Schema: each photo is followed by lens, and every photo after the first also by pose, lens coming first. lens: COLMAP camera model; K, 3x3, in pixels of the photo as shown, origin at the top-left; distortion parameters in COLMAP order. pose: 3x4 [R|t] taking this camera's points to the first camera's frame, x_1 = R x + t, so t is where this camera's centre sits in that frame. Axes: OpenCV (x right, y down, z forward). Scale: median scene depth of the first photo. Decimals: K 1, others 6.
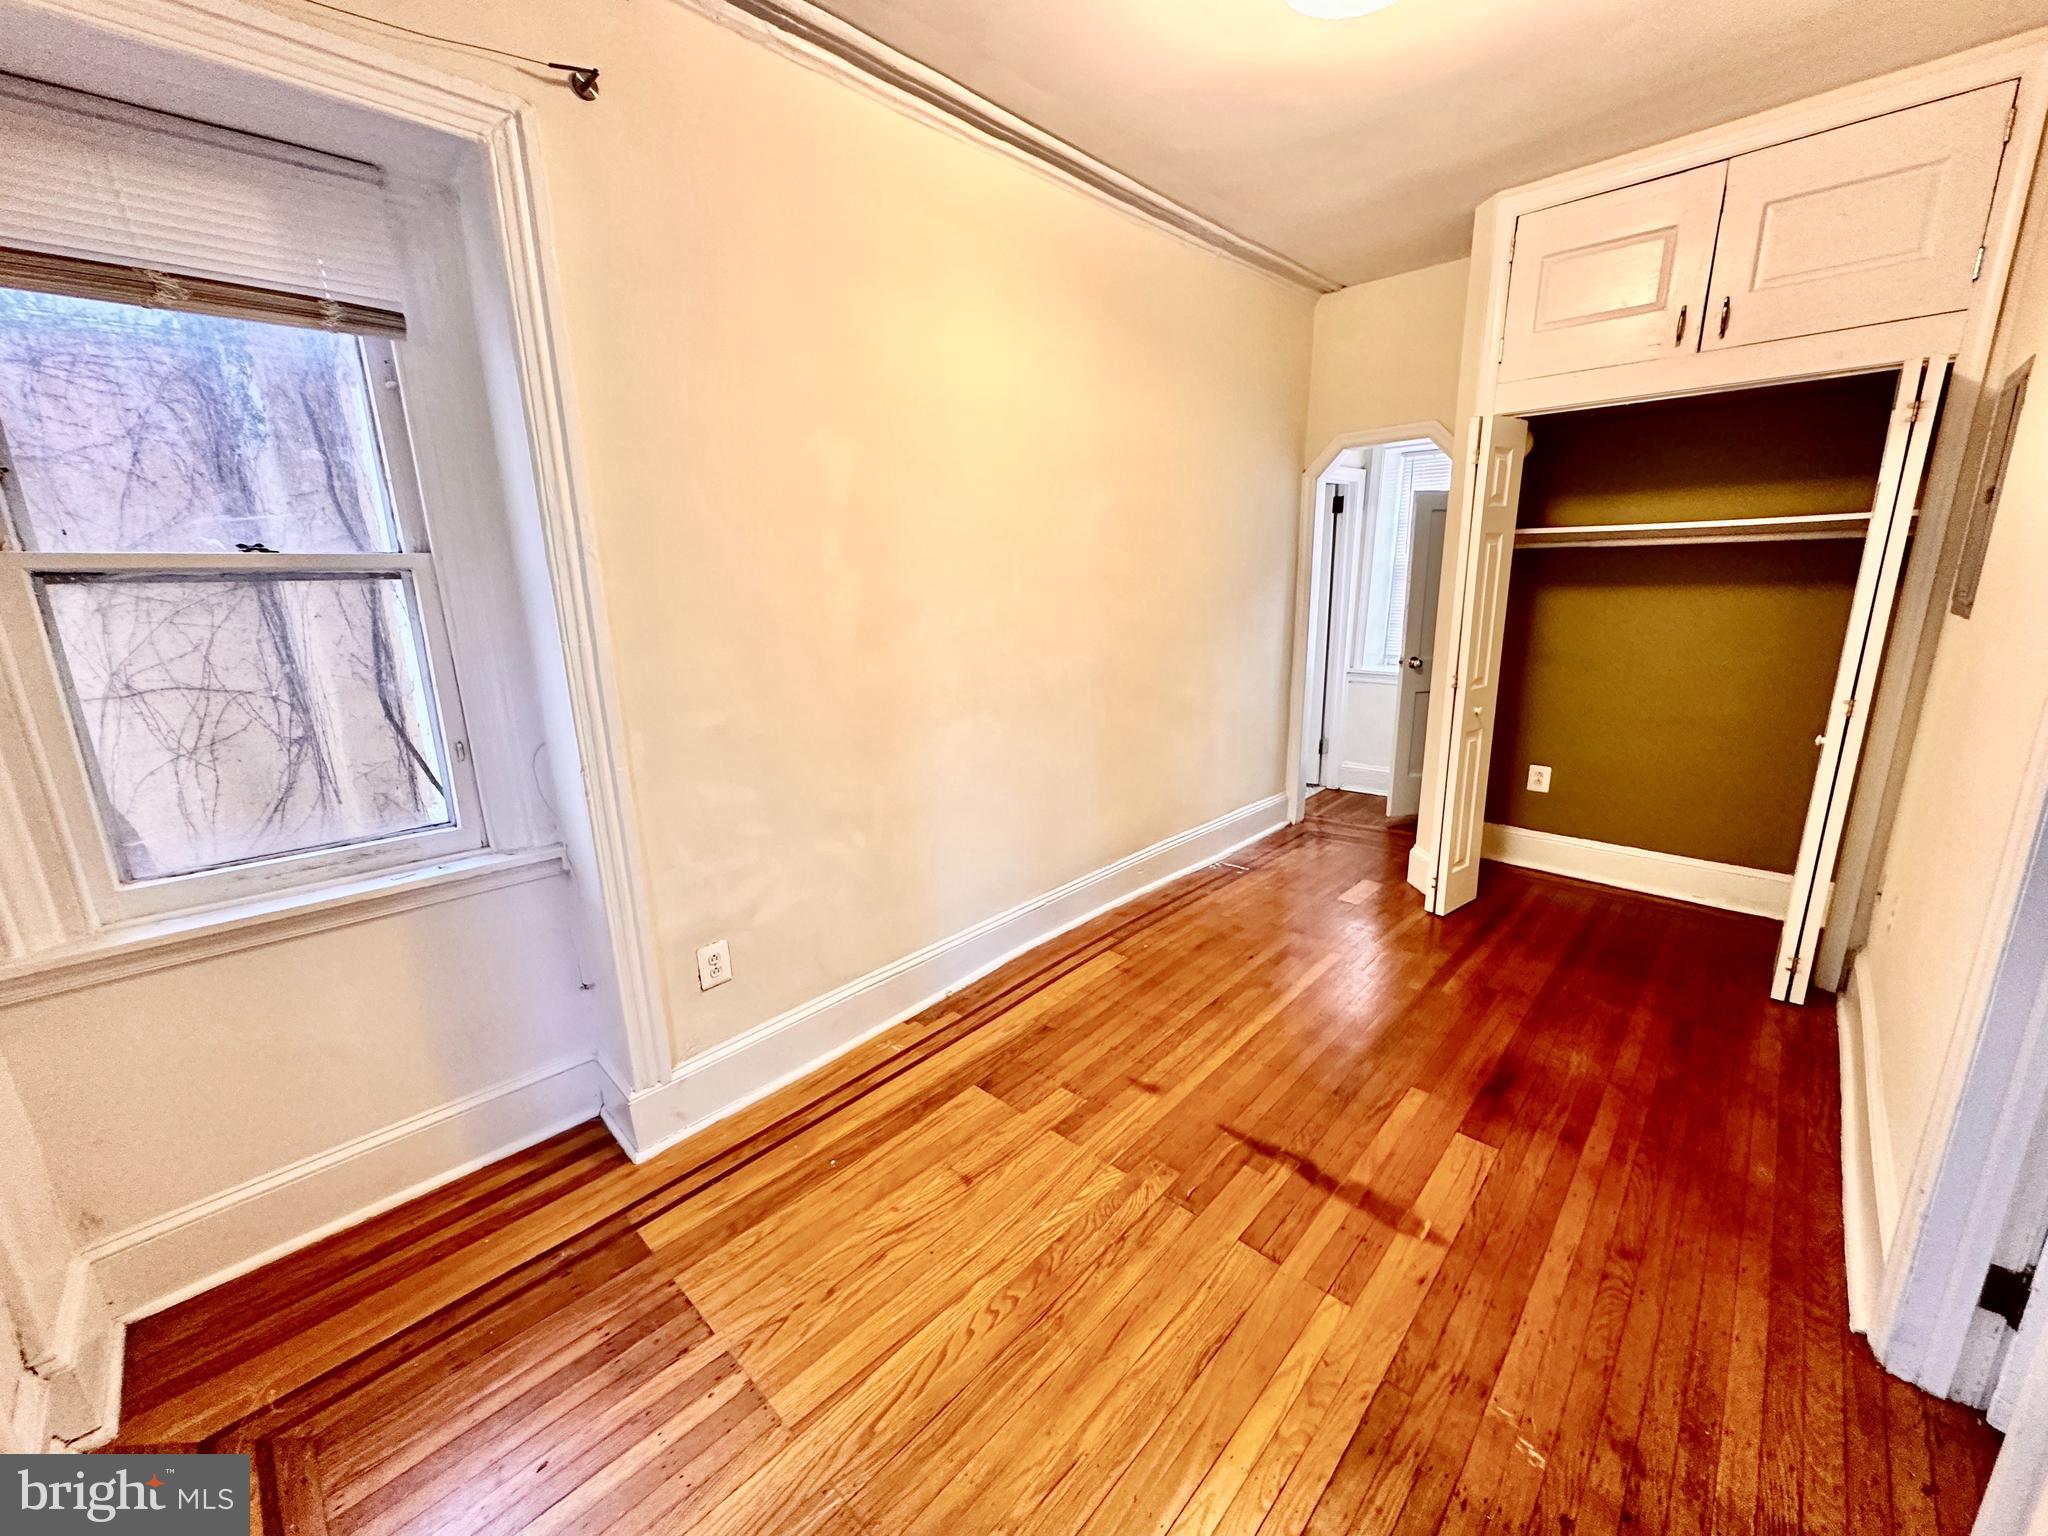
lens RADIAL K [[806.7, 0, 1024.0], [0, 806.7, 768.0], [0, 0, 1]] dist [-0.001085, -0.000395]
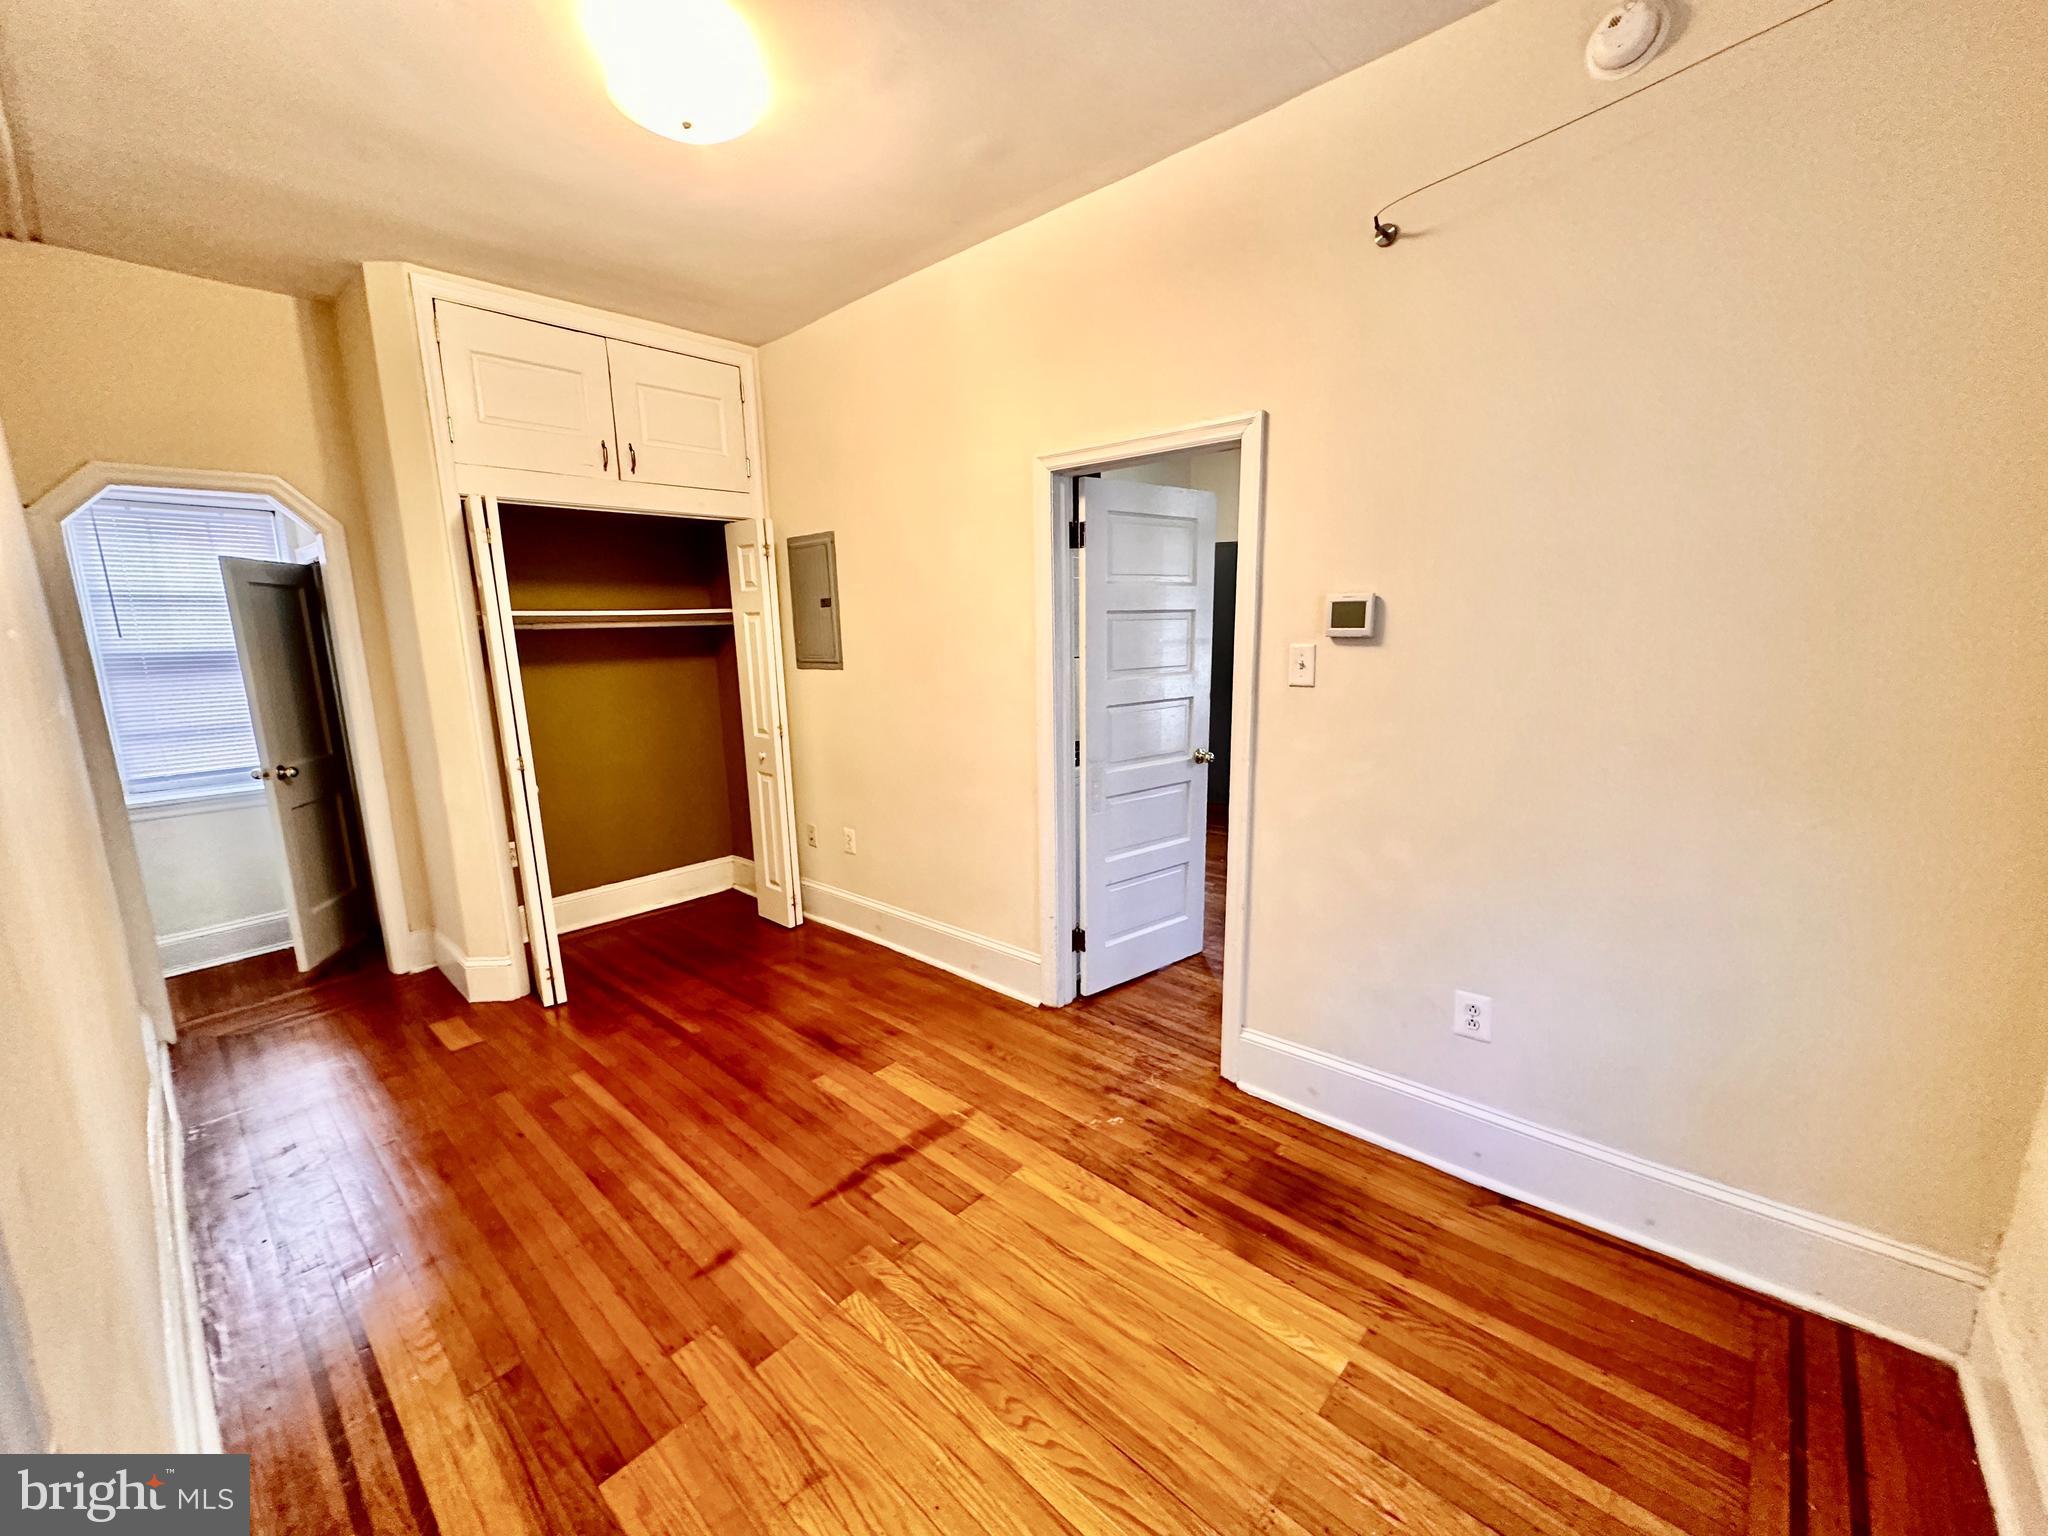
lens RADIAL K [[806.7, 0, 1024.0], [0, 806.7, 768.0], [0, 0, 1]] dist [-0.001085, -0.000395]
pose [[-0.018044, -0.153330, 0.988010, -0.685553], [0.261834, 0.952961, 0.152672, -0.147872], [-0.964944, 0.261449, 0.022952, 0.644315]]
